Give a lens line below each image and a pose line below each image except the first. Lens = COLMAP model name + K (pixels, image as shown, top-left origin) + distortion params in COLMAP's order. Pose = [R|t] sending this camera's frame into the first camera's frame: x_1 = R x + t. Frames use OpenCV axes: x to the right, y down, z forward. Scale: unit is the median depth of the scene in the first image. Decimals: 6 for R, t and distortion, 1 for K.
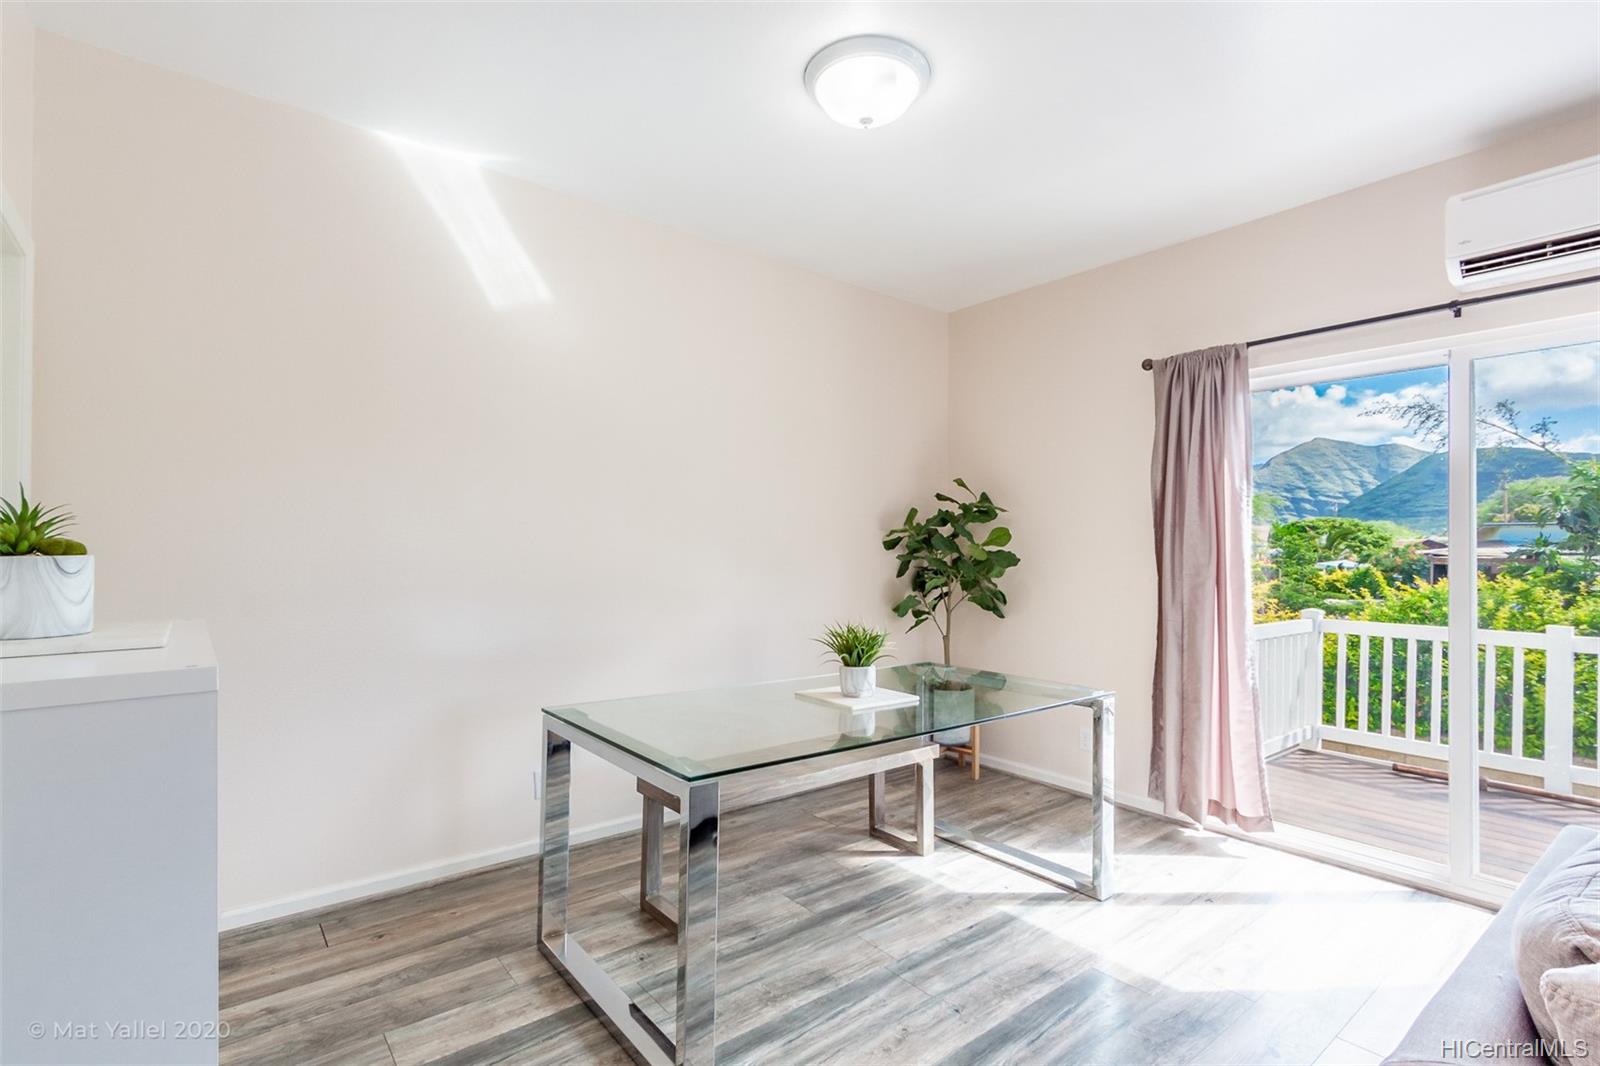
lens RADIAL K [[754.3, 0, 804.9], [0, 754.3, 536.2], [0, 0, 1]] dist [-0.001629, 0.000011]
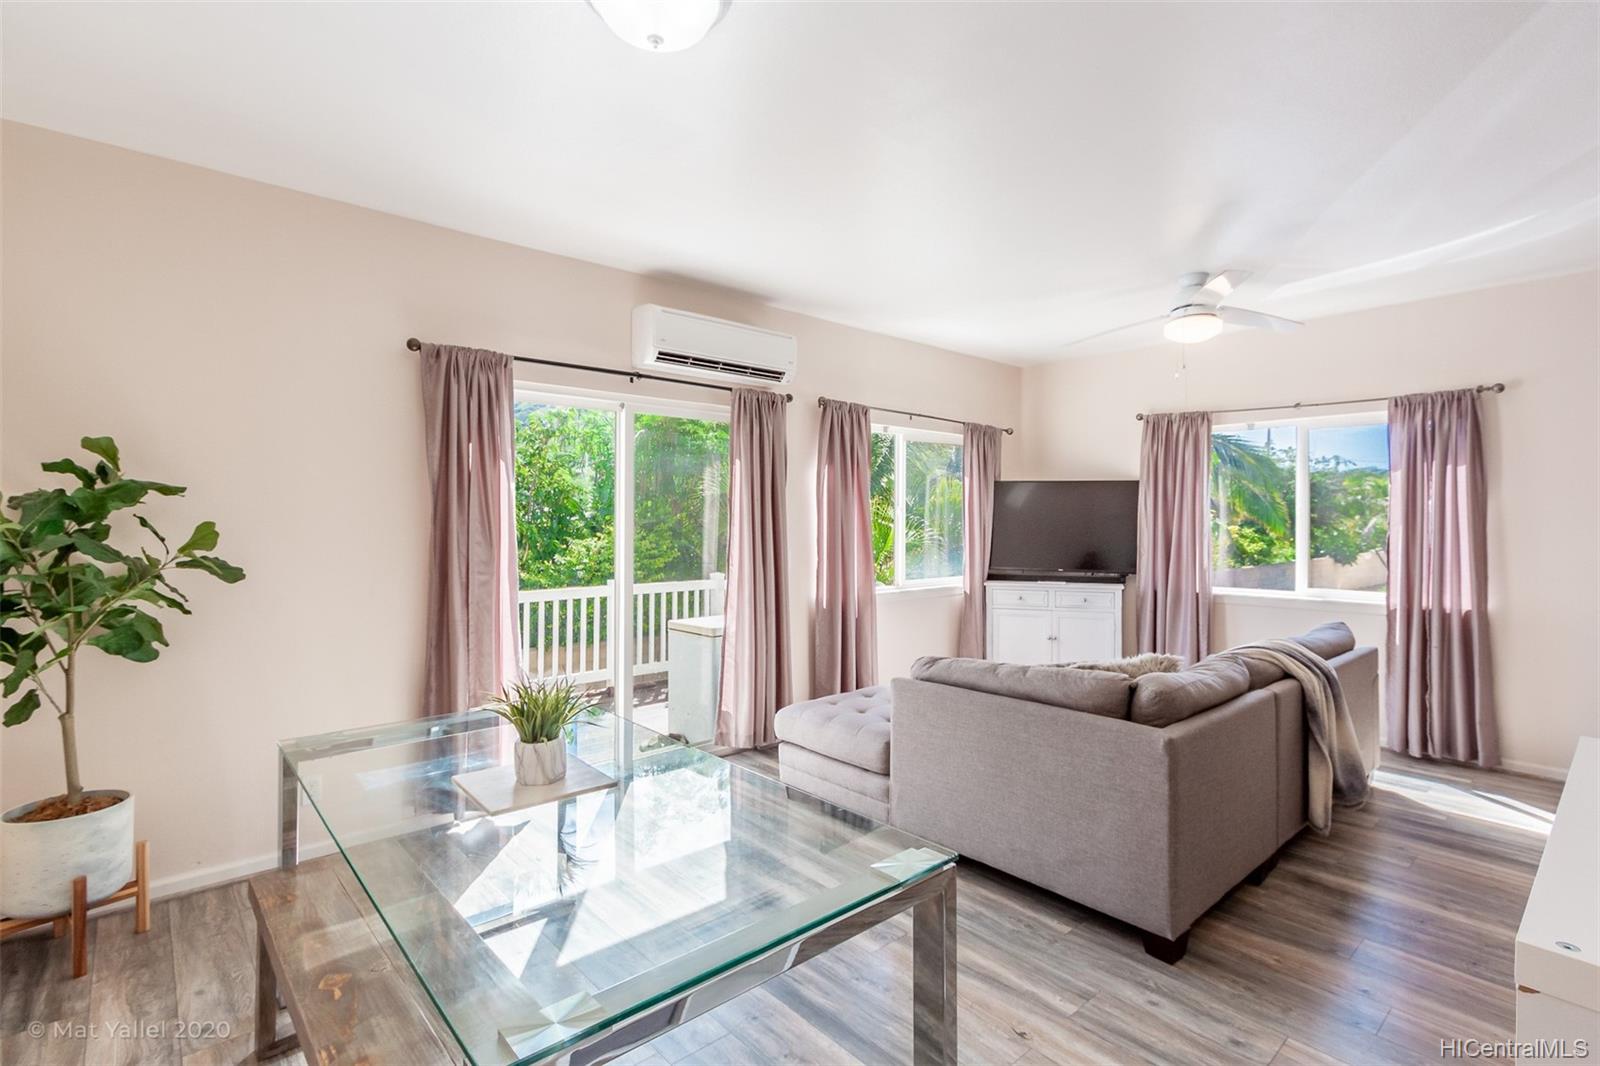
lens RADIAL K [[751.5, 0, 800.6], [0, 751.5, 520.2], [0, 0, 1]] dist [0.009635, 0.000120]
pose [[-0.042366, -0.005095, 0.999089, -0.421065], [-0.018455, 0.999820, 0.004316, -0.025096], [-0.998932, -0.018256, -0.042452, 0.505188]]
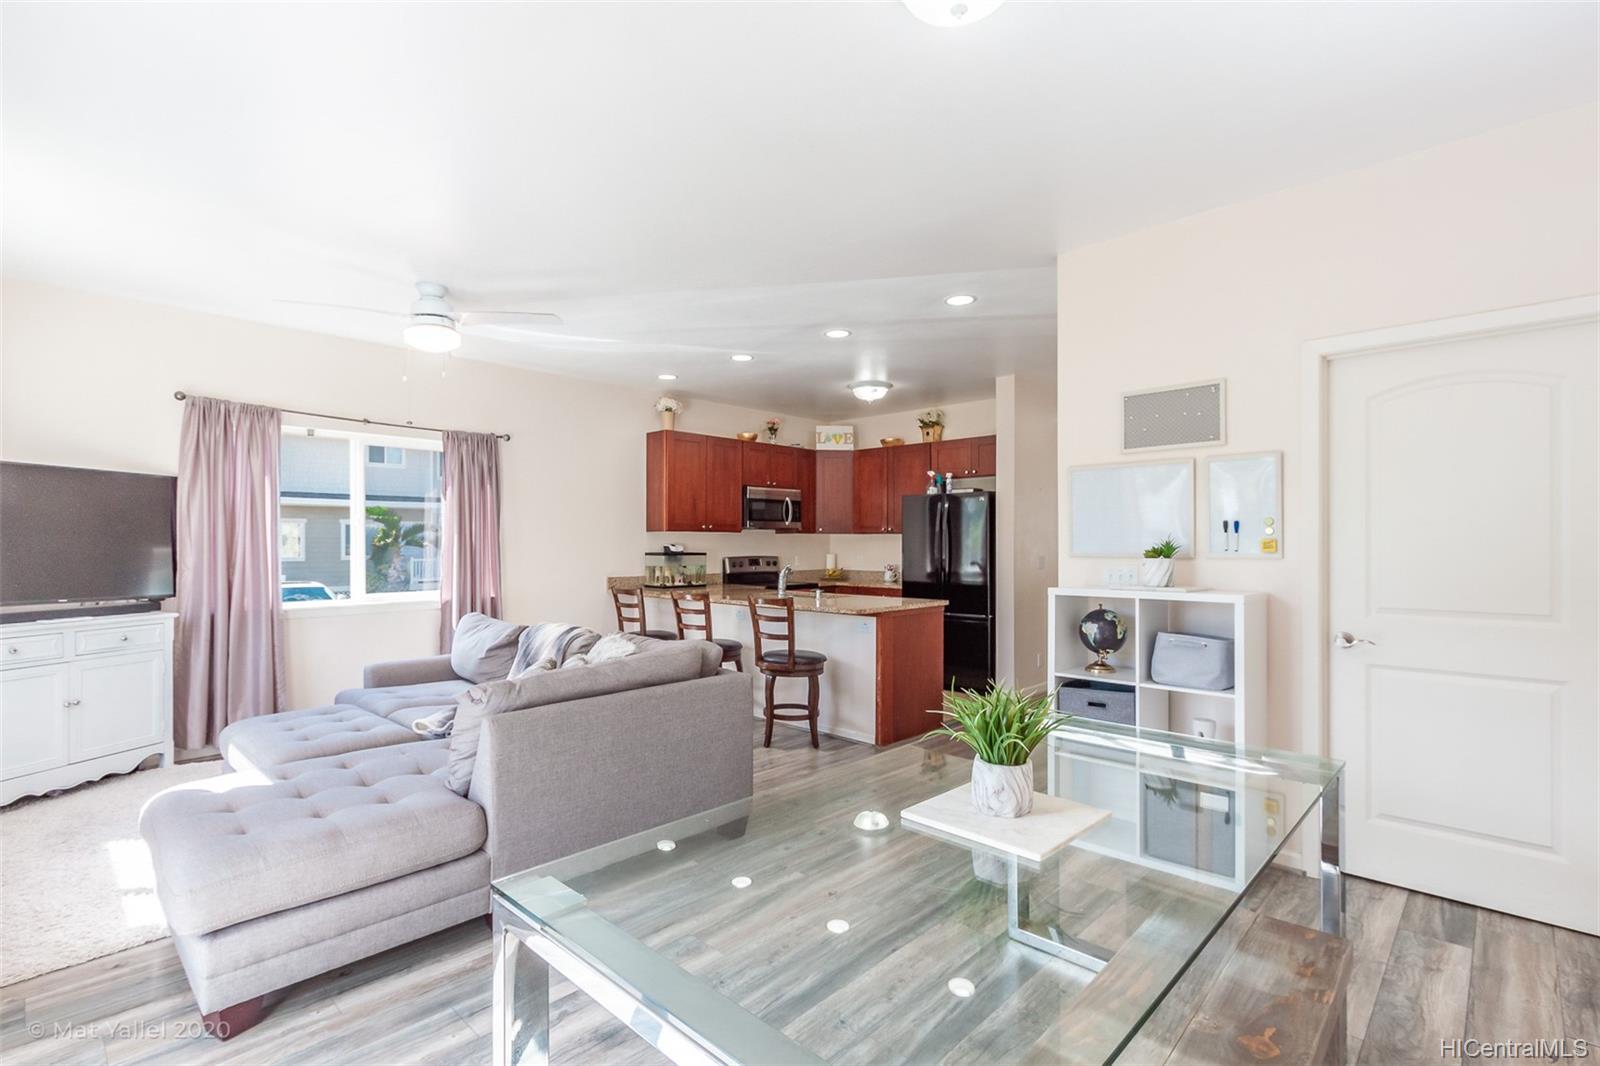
lens RADIAL K [[754.3, 0, 804.9], [0, 754.3, 536.2], [0, 0, 1]] dist [-0.001629, 0.000011]
pose [[-0.990814, -0.010422, -0.134831, 0.203707], [-0.007220, 0.999681, -0.024212, 0.003238], [0.135041, -0.023016, -0.990573, 1.035328]]
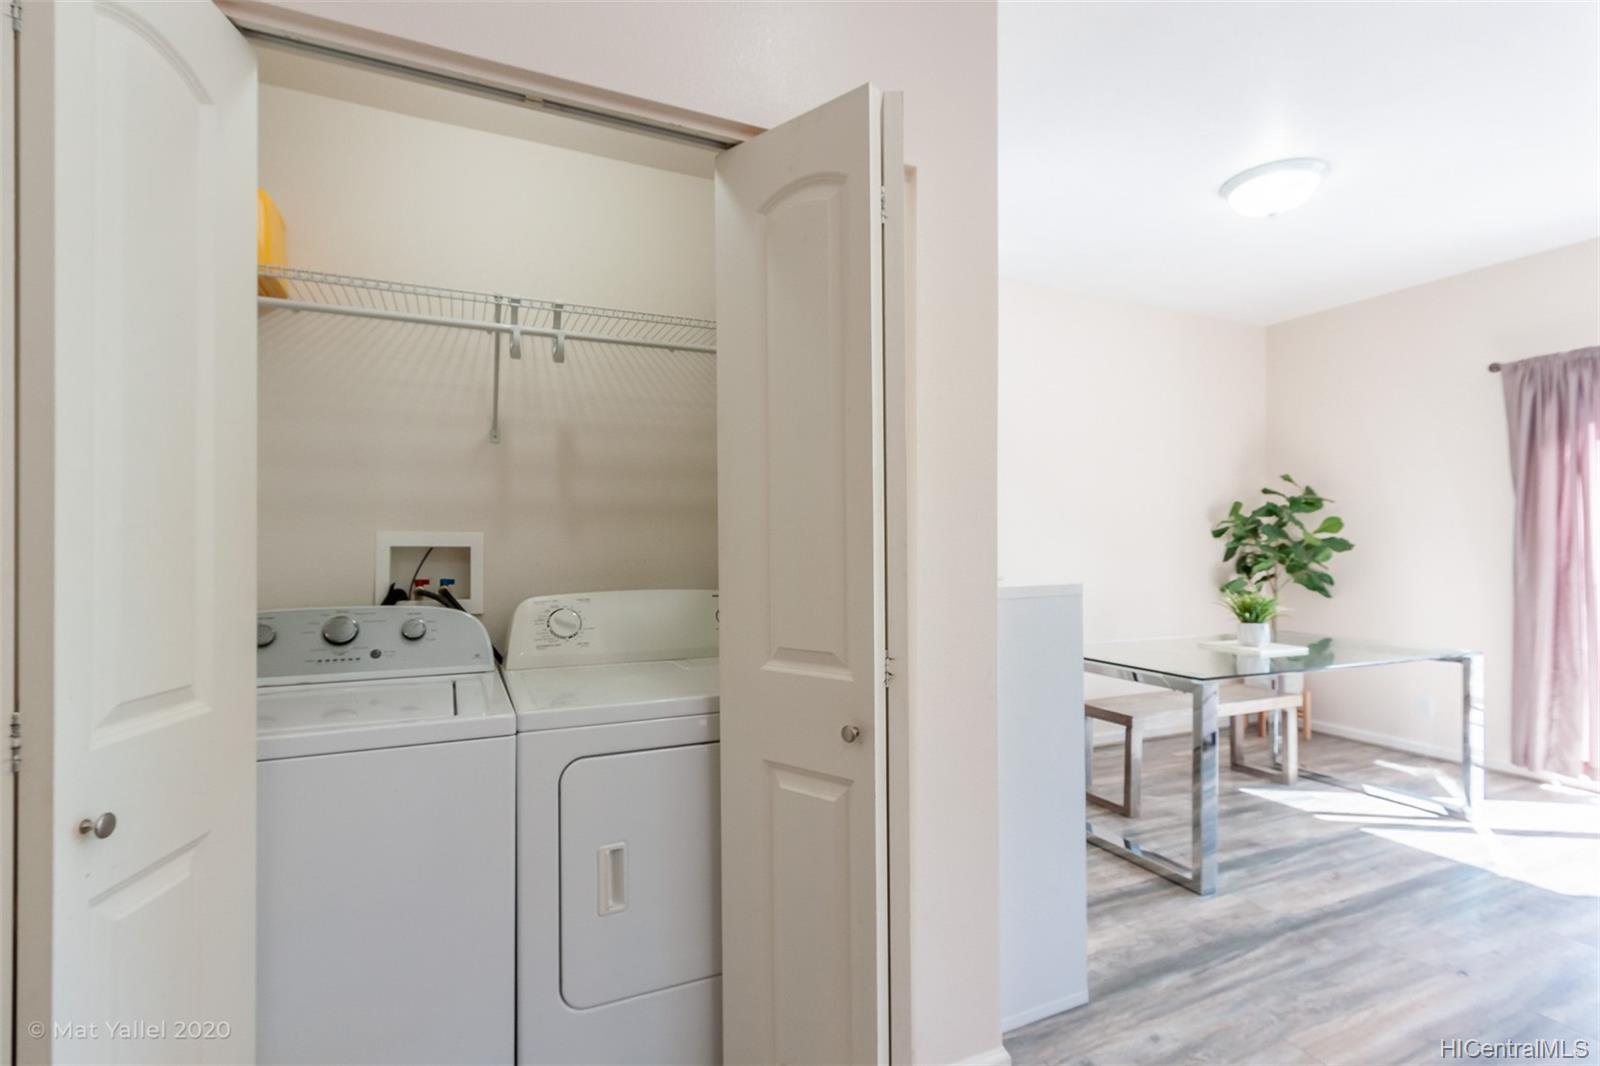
lens RADIAL K [[772.0, 0, 800.0], [0, 772.0, 533.0], [0, 0, 1]] dist [0.016559, 0.000240]
pose [[0.971902, -0.014618, -0.234934, -0.243056], [0.014792, 0.999890, -0.001023, 0.002481], [0.234923, -0.002480, 0.972011, -0.323489]]
